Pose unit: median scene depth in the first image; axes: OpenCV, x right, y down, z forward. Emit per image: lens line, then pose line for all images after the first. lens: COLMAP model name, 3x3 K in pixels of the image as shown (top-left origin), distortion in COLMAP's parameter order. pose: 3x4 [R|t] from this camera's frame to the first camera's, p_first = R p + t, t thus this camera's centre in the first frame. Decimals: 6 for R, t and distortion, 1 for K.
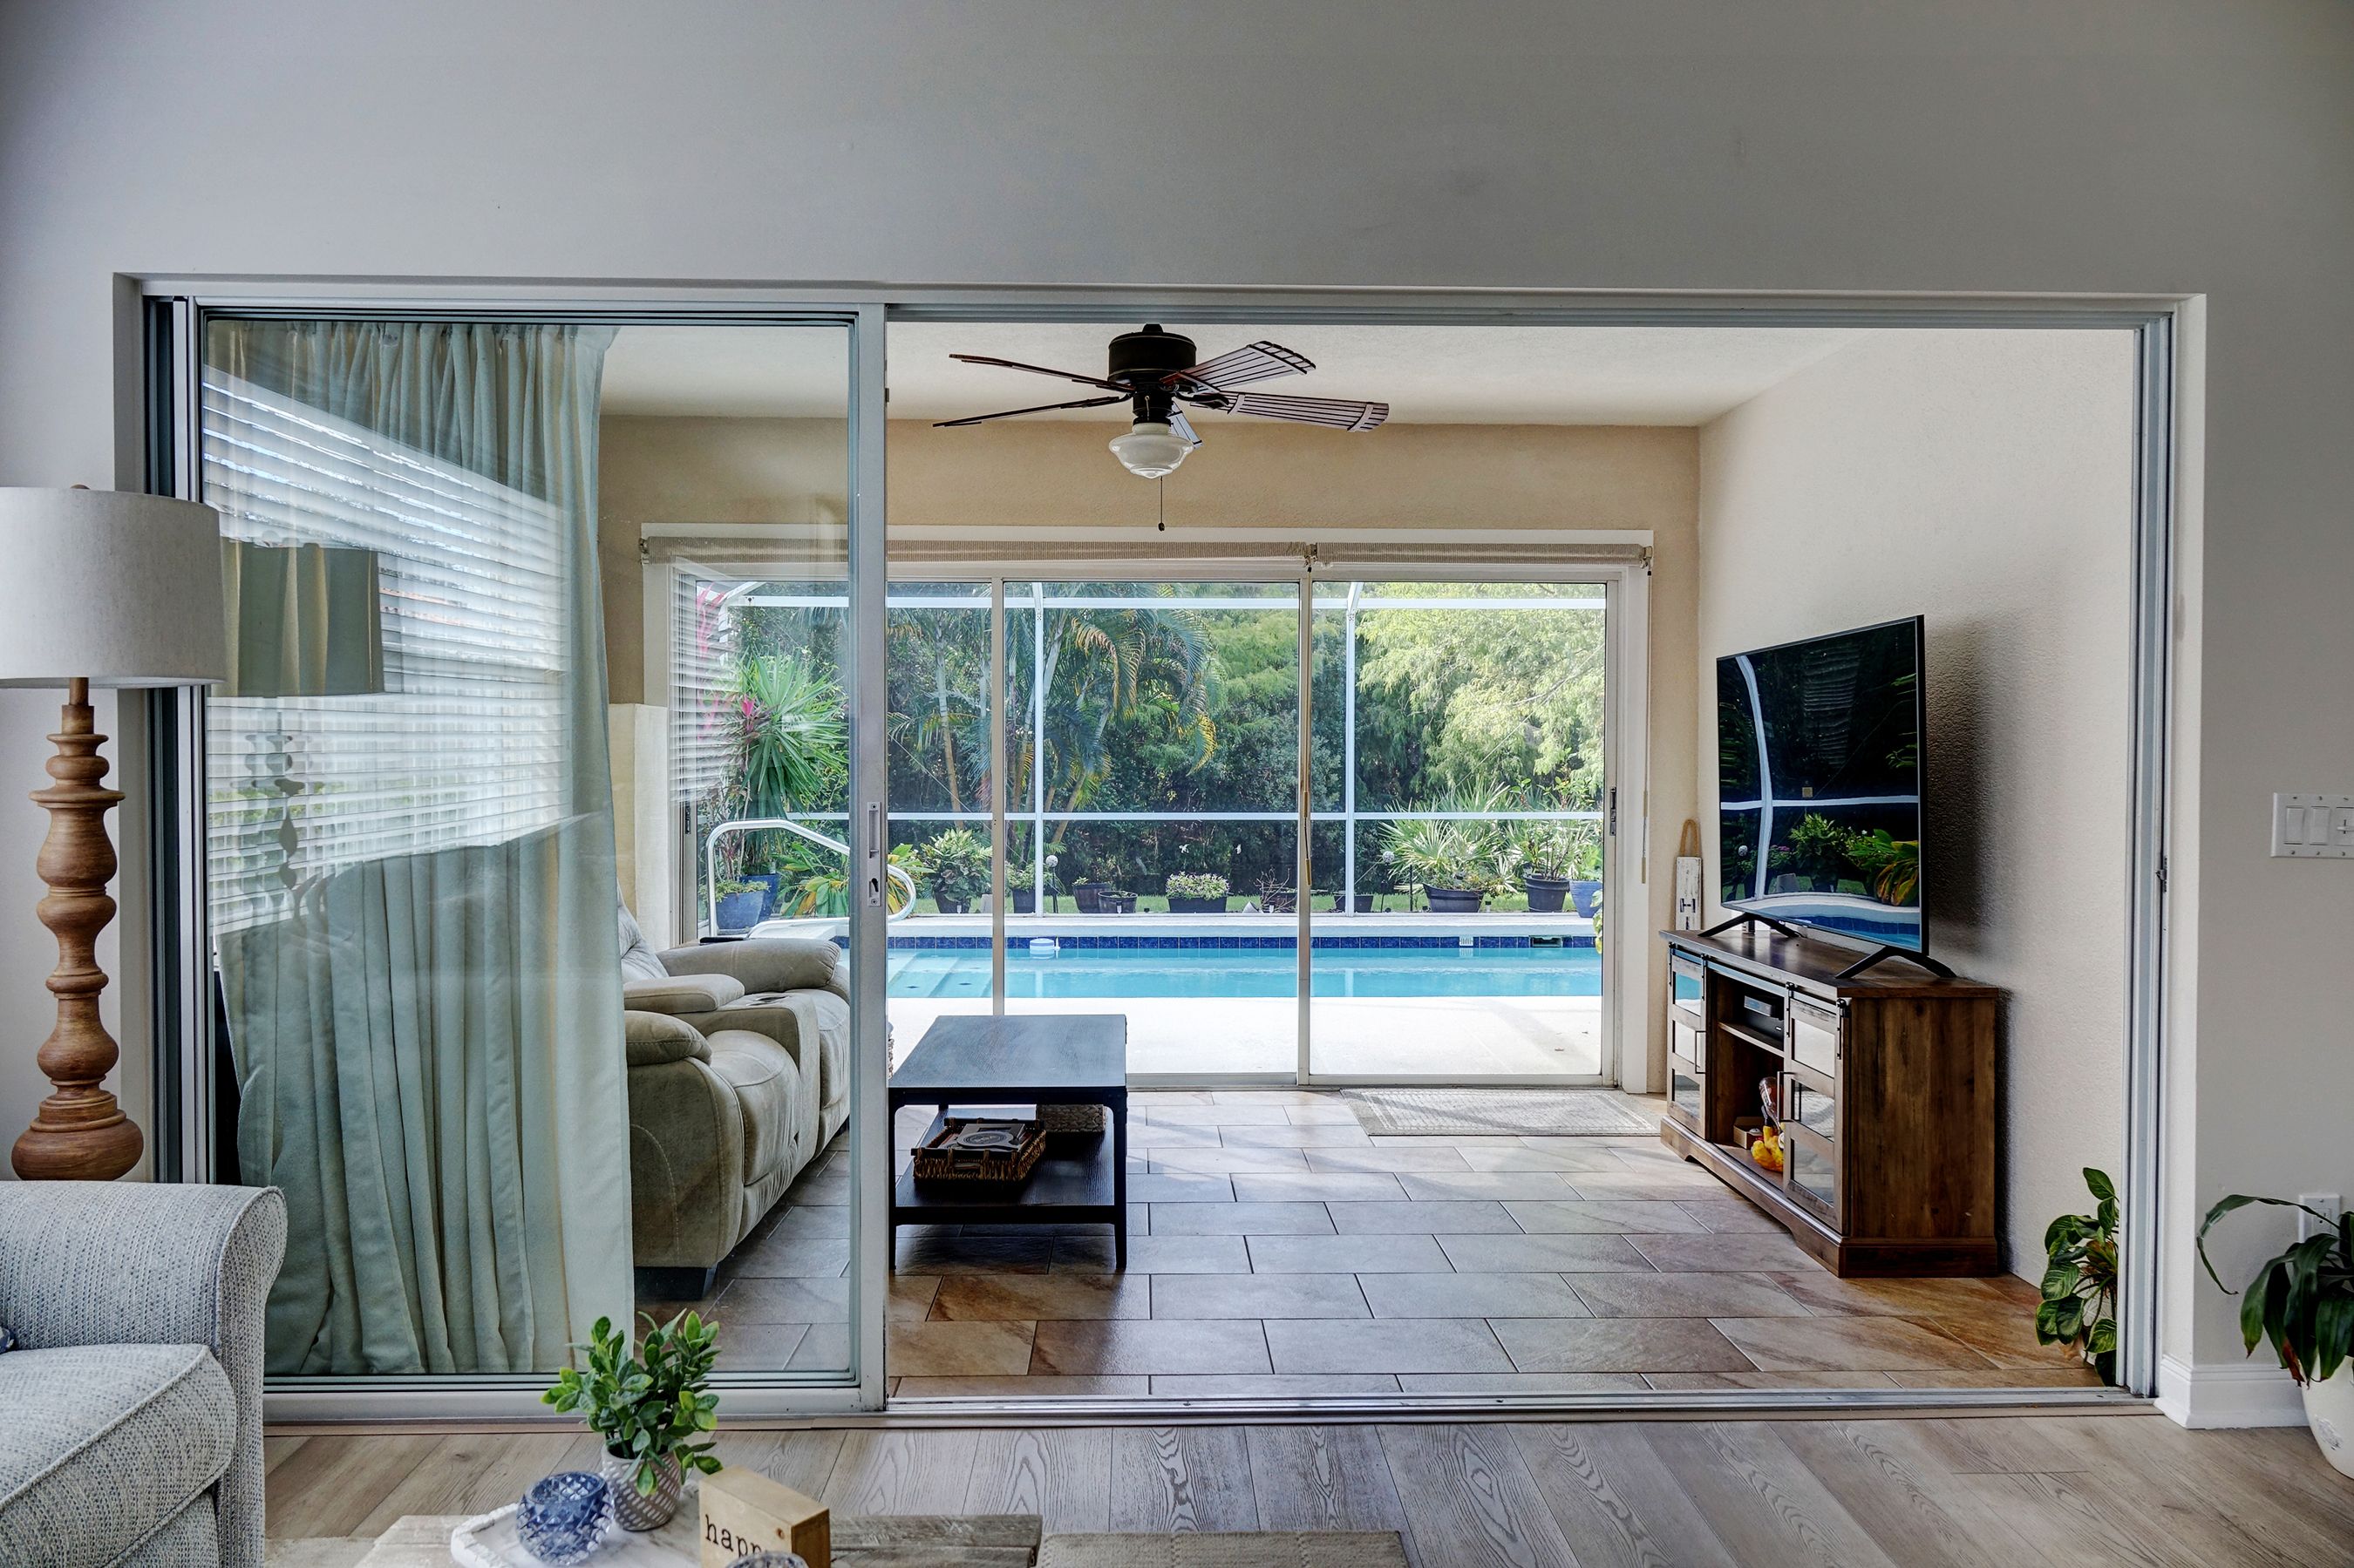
lens RADIAL K [[1639.8, 0, 1173.4], [0, 1639.8, 771.7], [0, 0, 1]] dist [-0.001530, 0.001252]
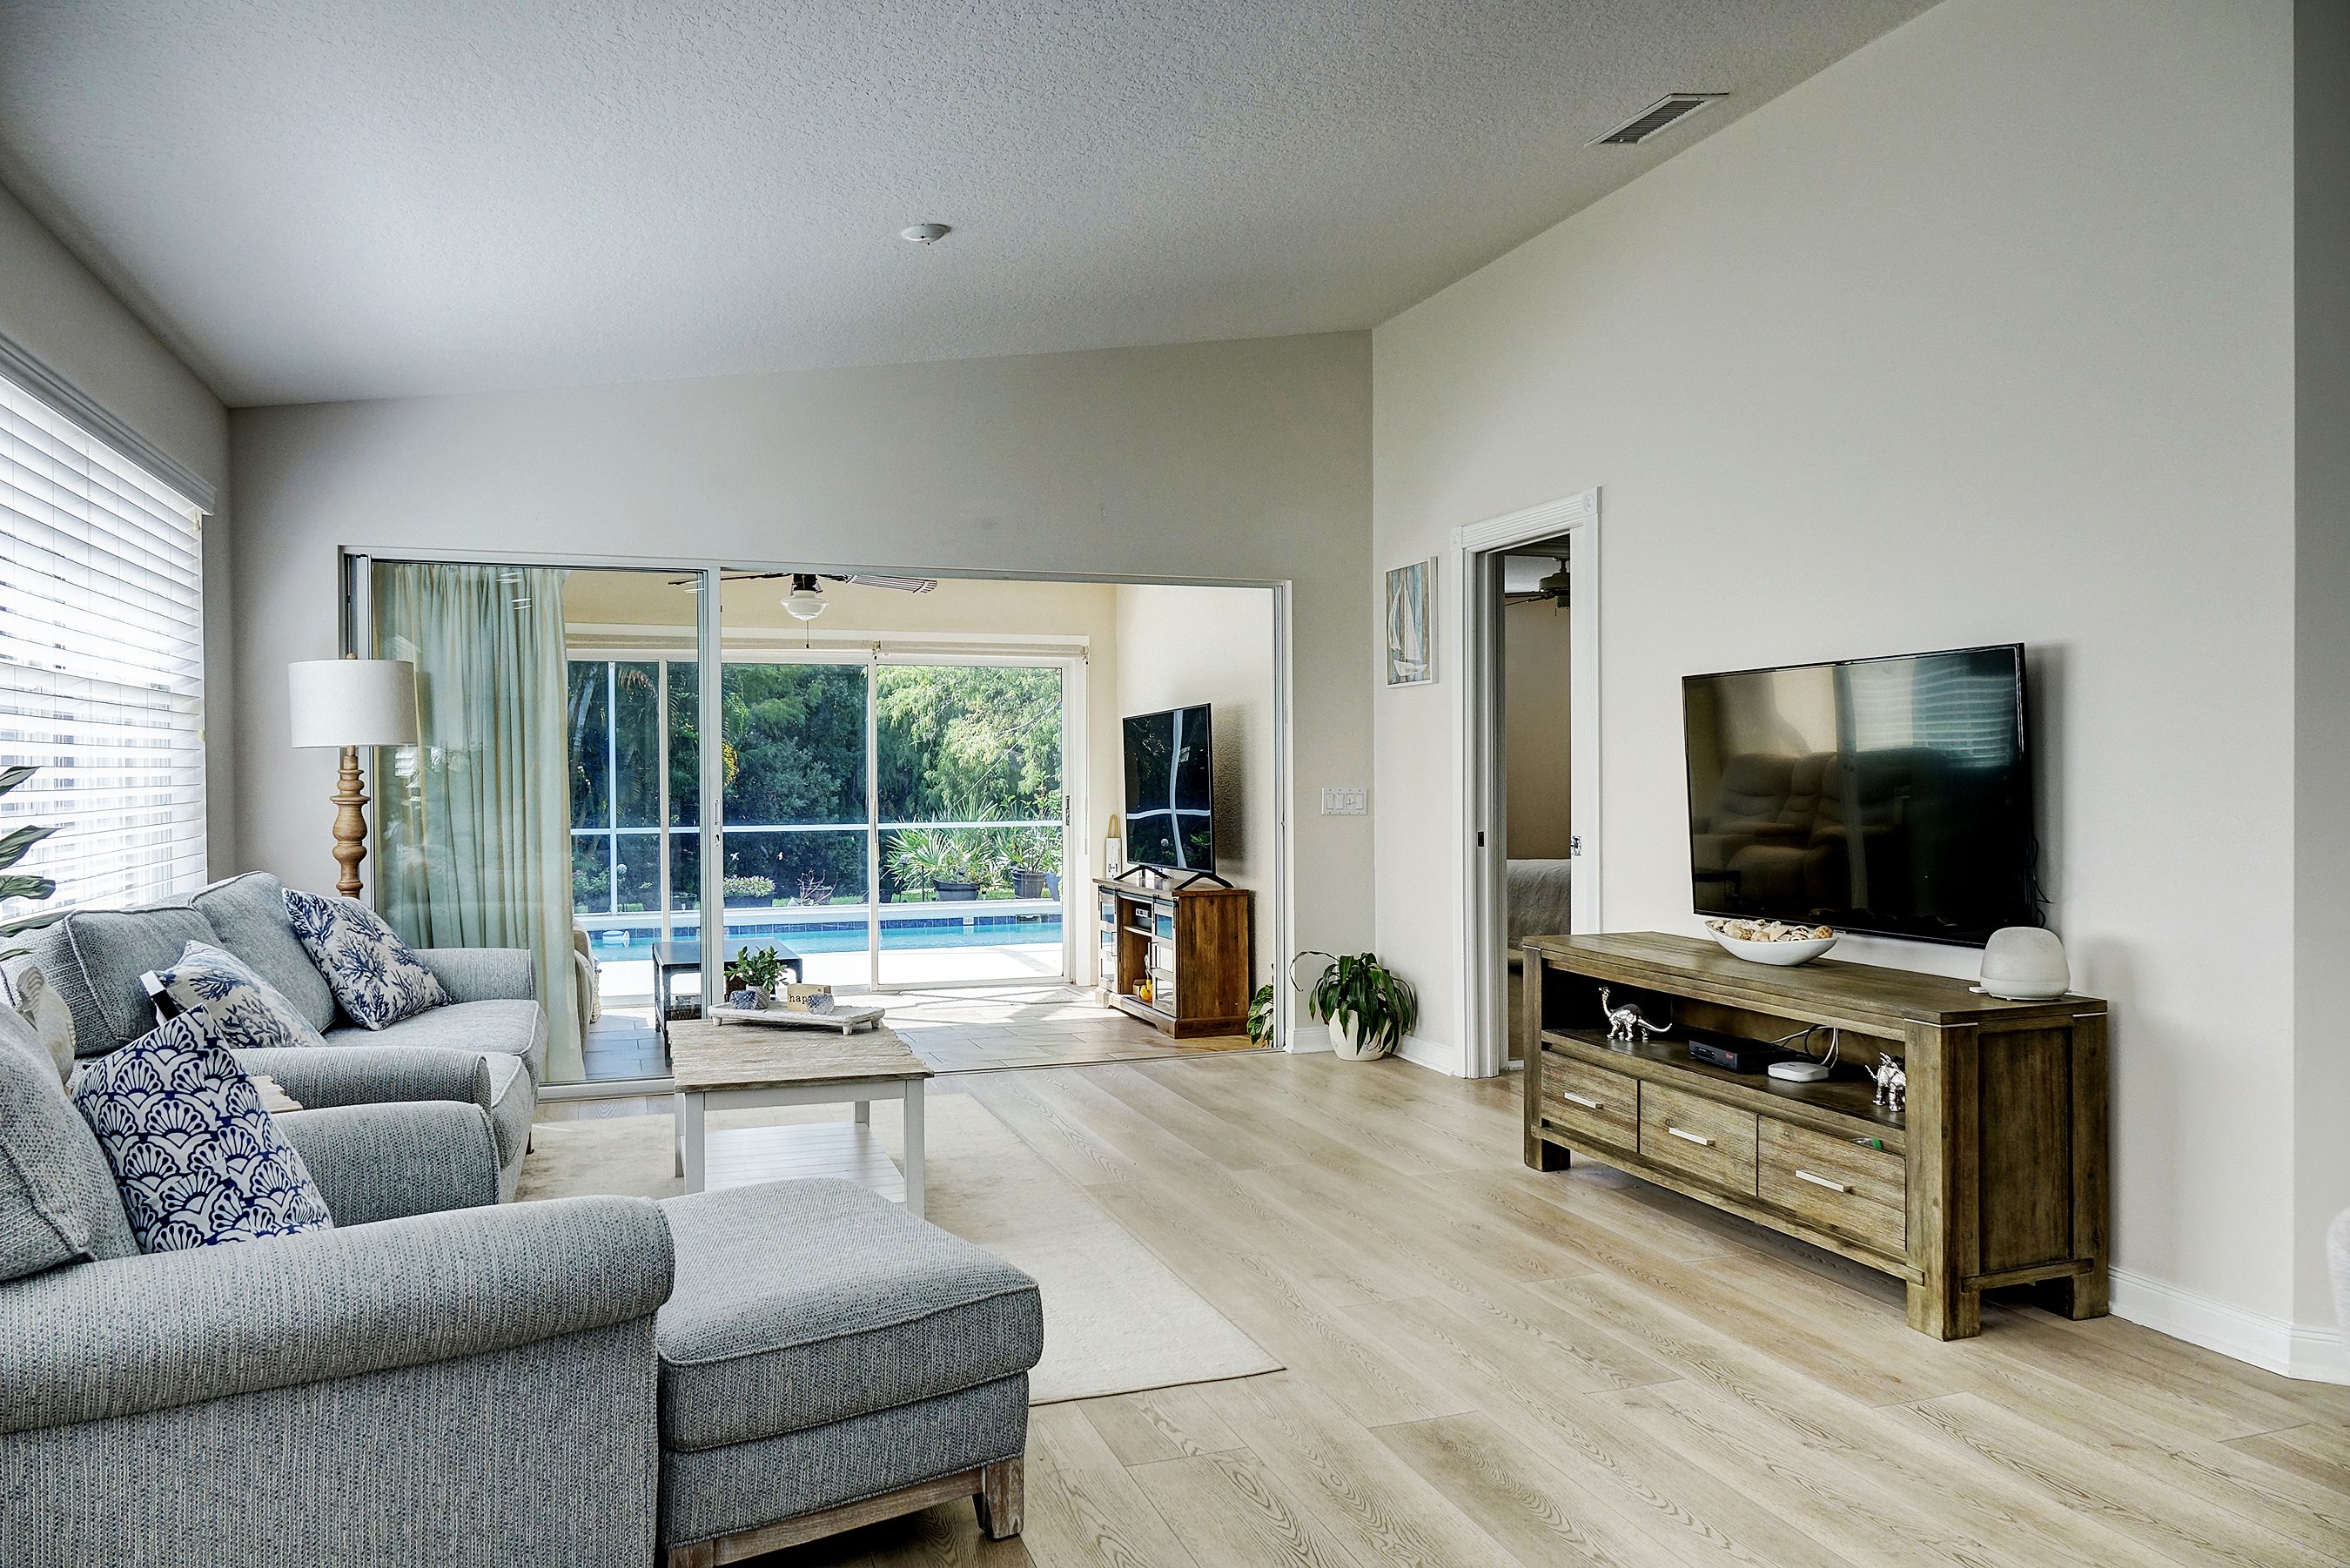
lens RADIAL K [[1647.4, 0, 1175.0], [0, 1647.4, 784.0], [0, 0, 1]] dist [0.004895, 0.000398]
pose [[0.951554, -0.010043, 0.307319, -0.060388], [0.012270, 0.999911, -0.005313, 0.003899], [-0.307238, 0.008826, 0.951592, -0.269193]]
